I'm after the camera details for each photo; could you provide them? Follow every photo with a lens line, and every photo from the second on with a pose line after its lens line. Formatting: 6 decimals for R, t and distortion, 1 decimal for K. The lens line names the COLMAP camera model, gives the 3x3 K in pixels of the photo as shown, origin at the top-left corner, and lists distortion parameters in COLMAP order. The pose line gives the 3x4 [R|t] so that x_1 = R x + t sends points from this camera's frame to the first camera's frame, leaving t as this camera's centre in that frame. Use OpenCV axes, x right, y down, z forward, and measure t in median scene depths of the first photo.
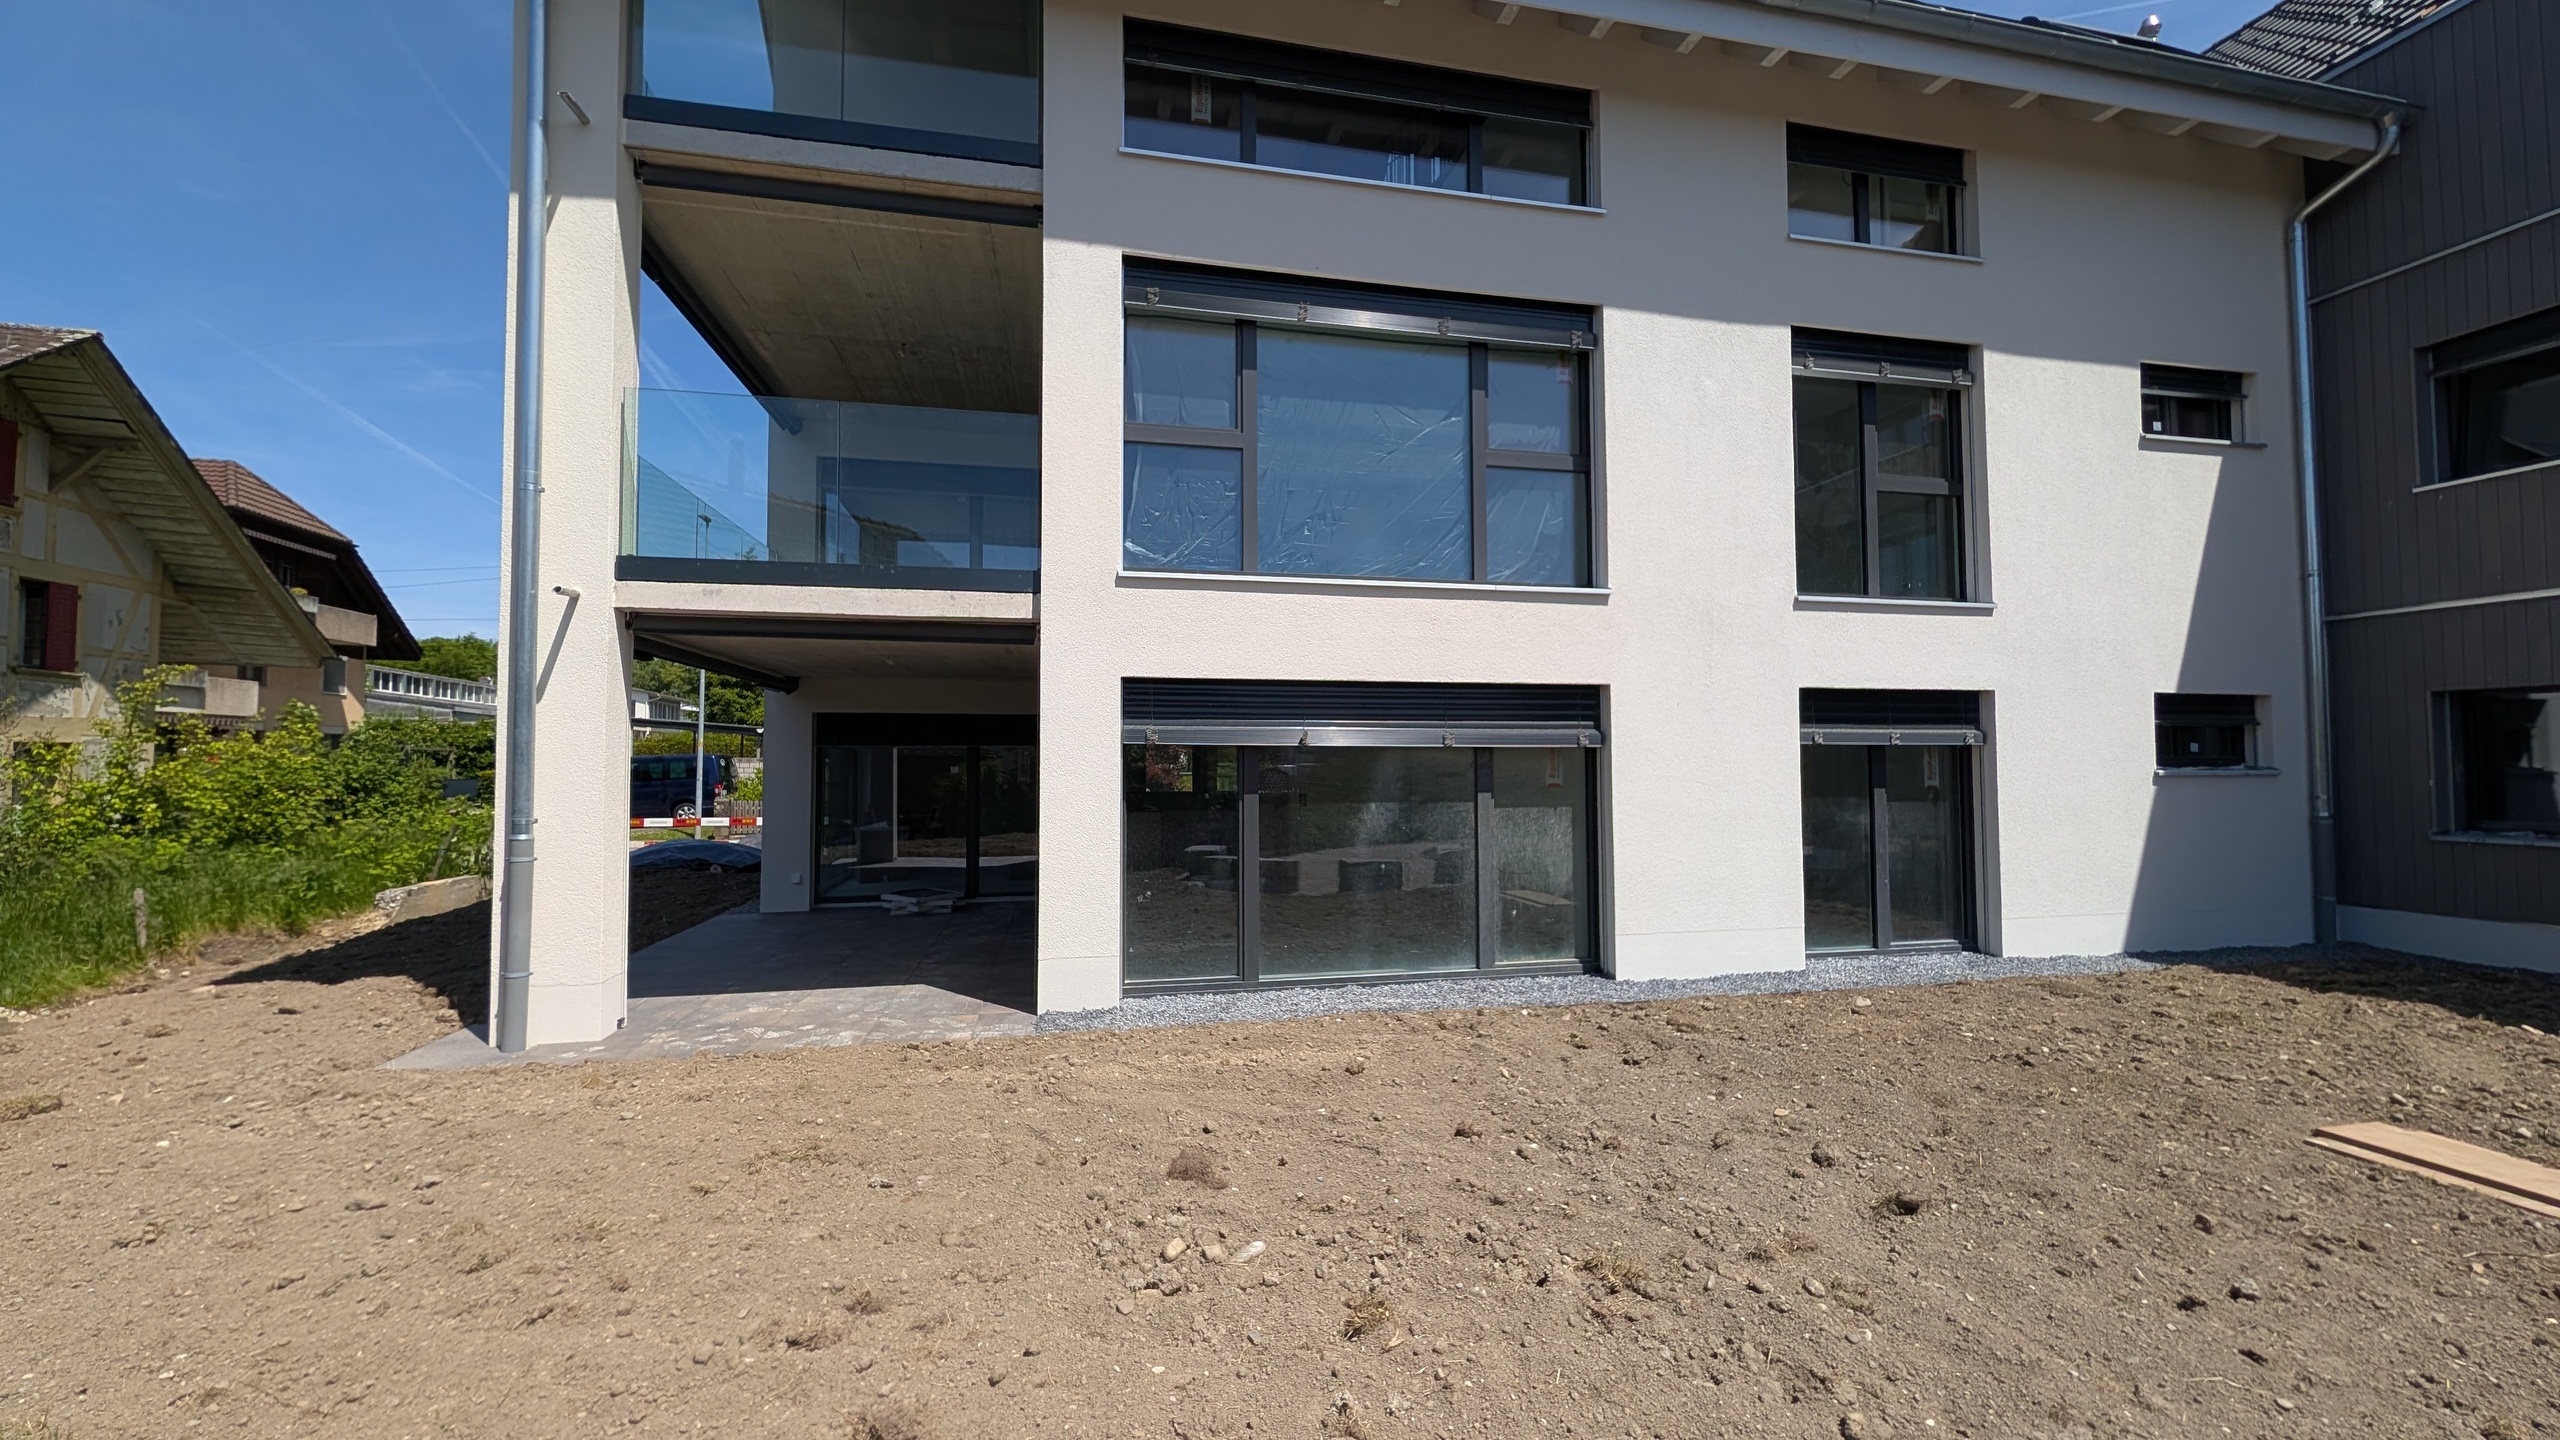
lens RADIAL K [[981.2, 0, 1279.9], [0, 981.2, 725.9], [0, 0, 1]] dist [-0.001037, -0.000090]
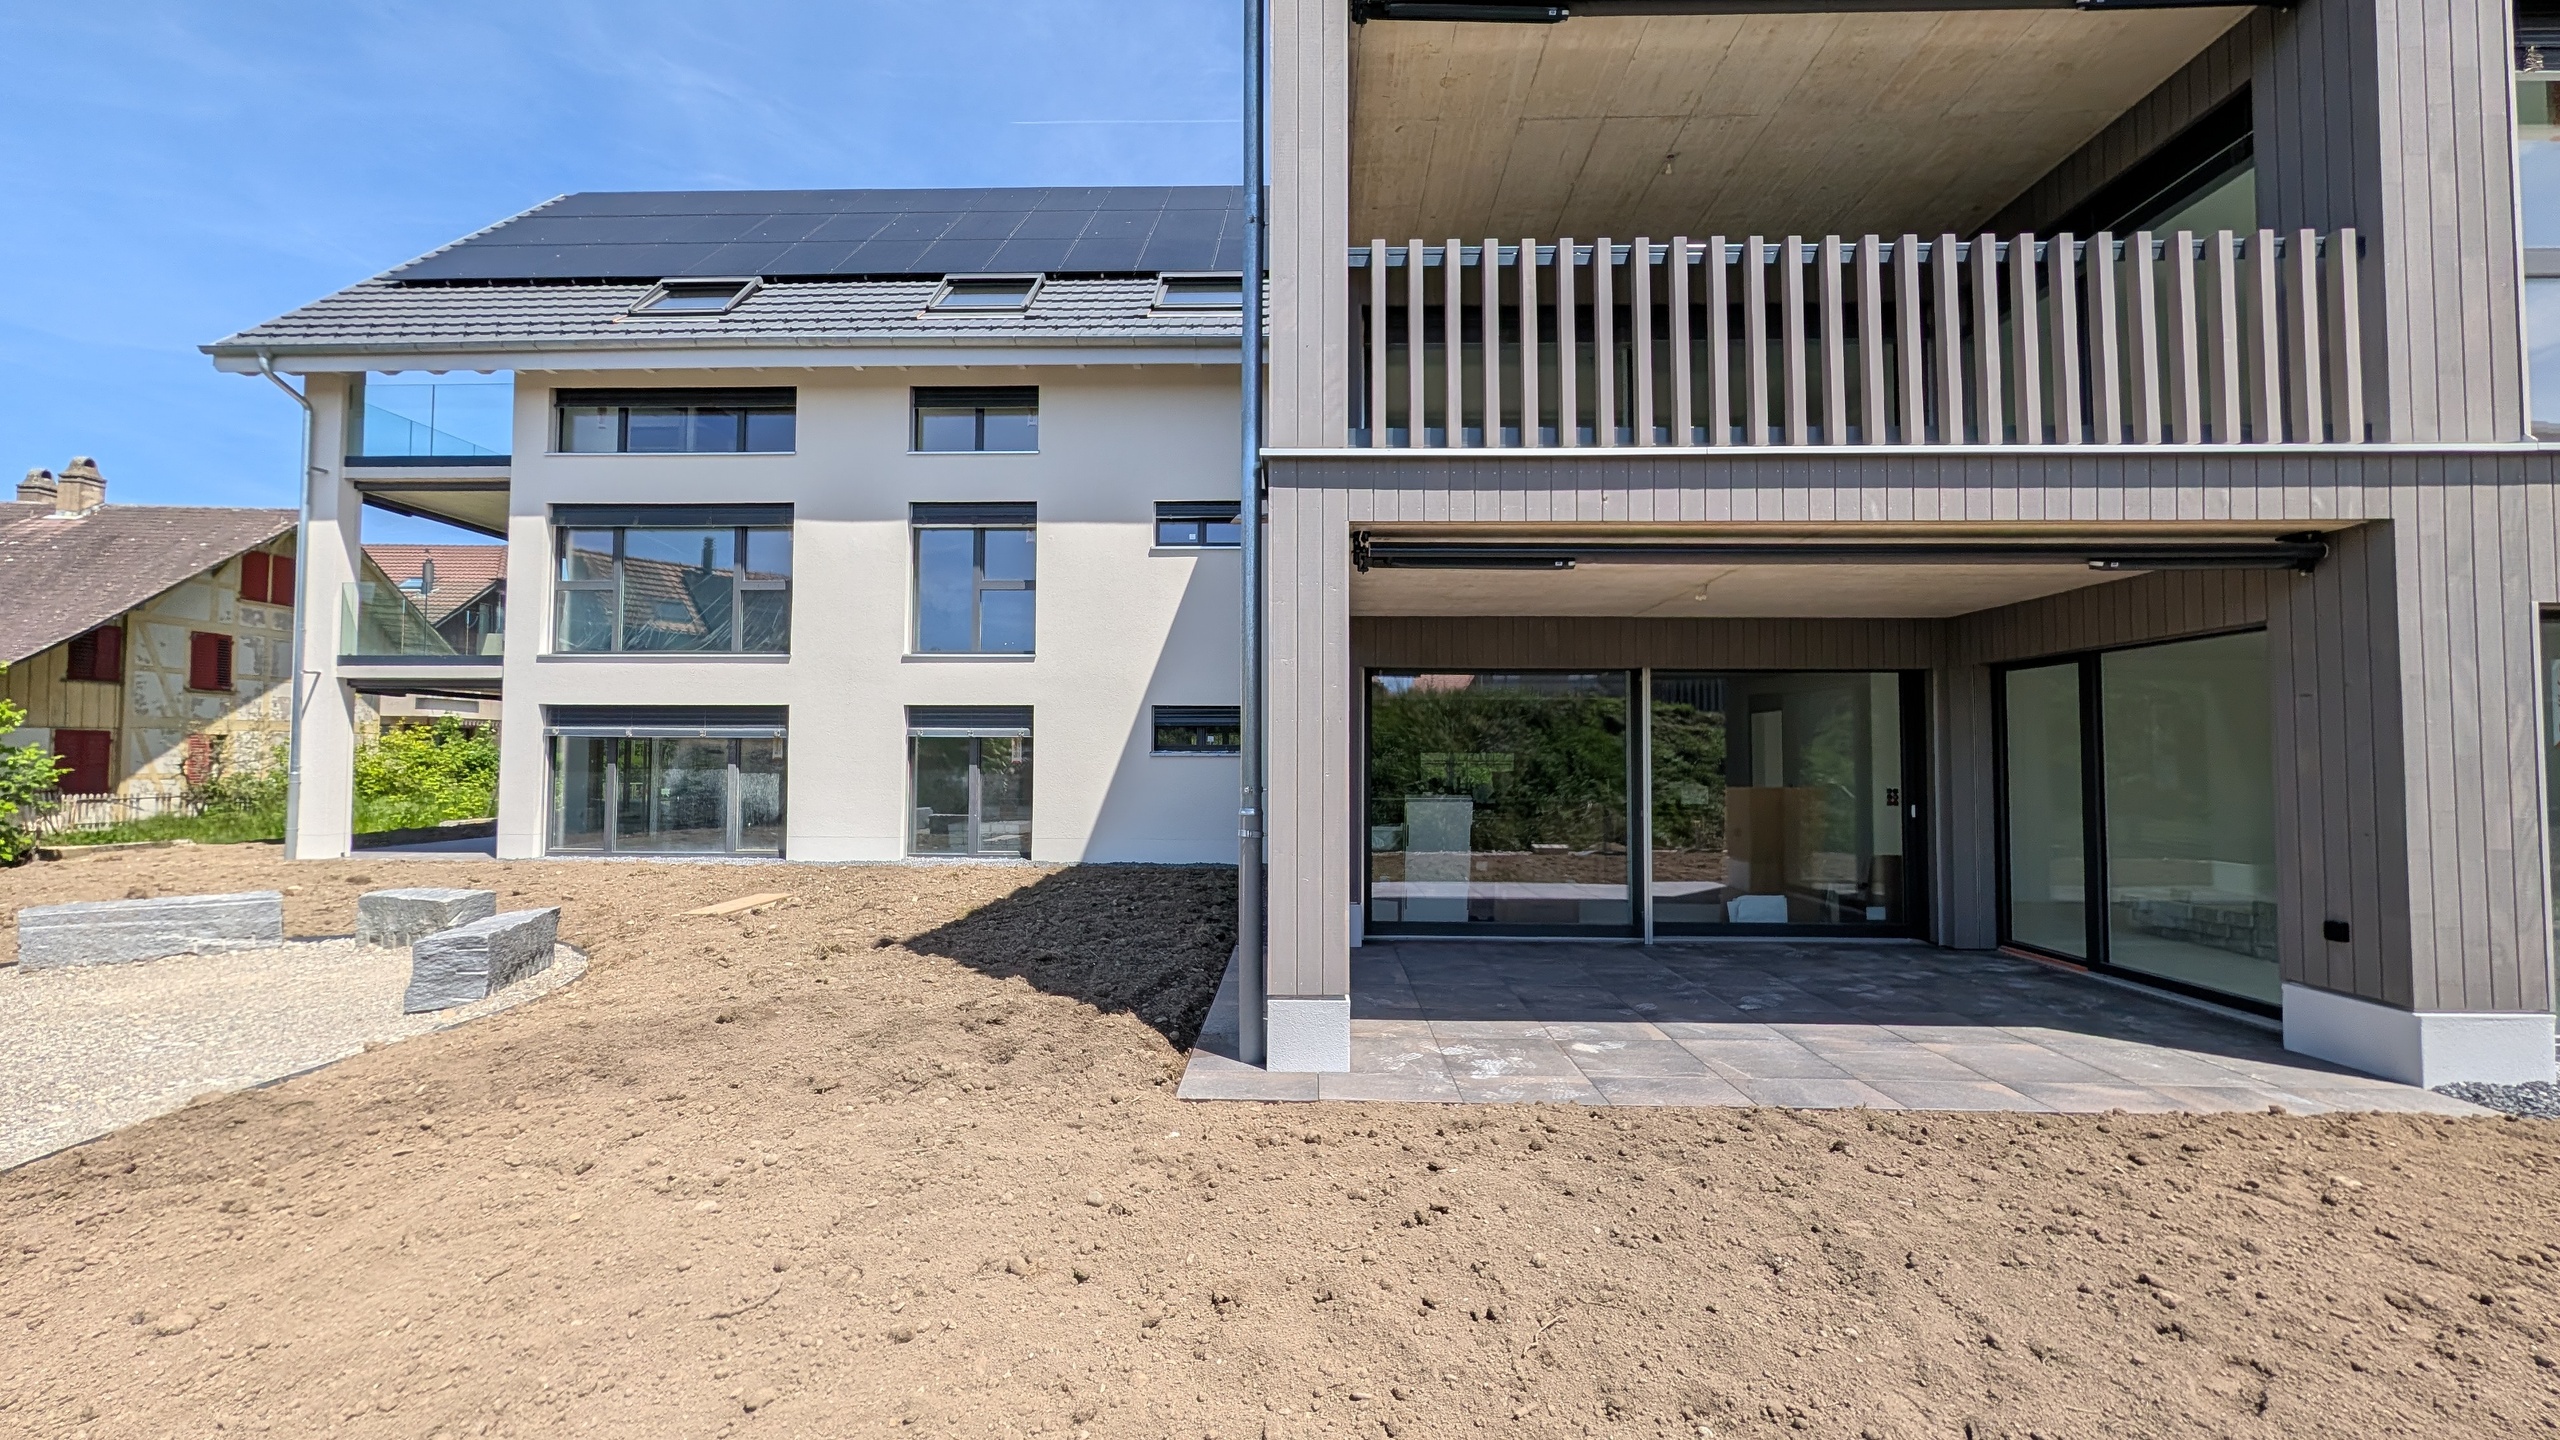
lens RADIAL K [[981.2, 0, 1279.9], [0, 981.2, 725.9], [0, 0, 1]] dist [-0.001037, -0.000090]
pose [[0.970344, -0.002169, -0.241718, 1.716491], [0.001907, 0.999997, -0.001320, 0.002634], [0.241721, 0.000820, 0.970346, -0.616372]]
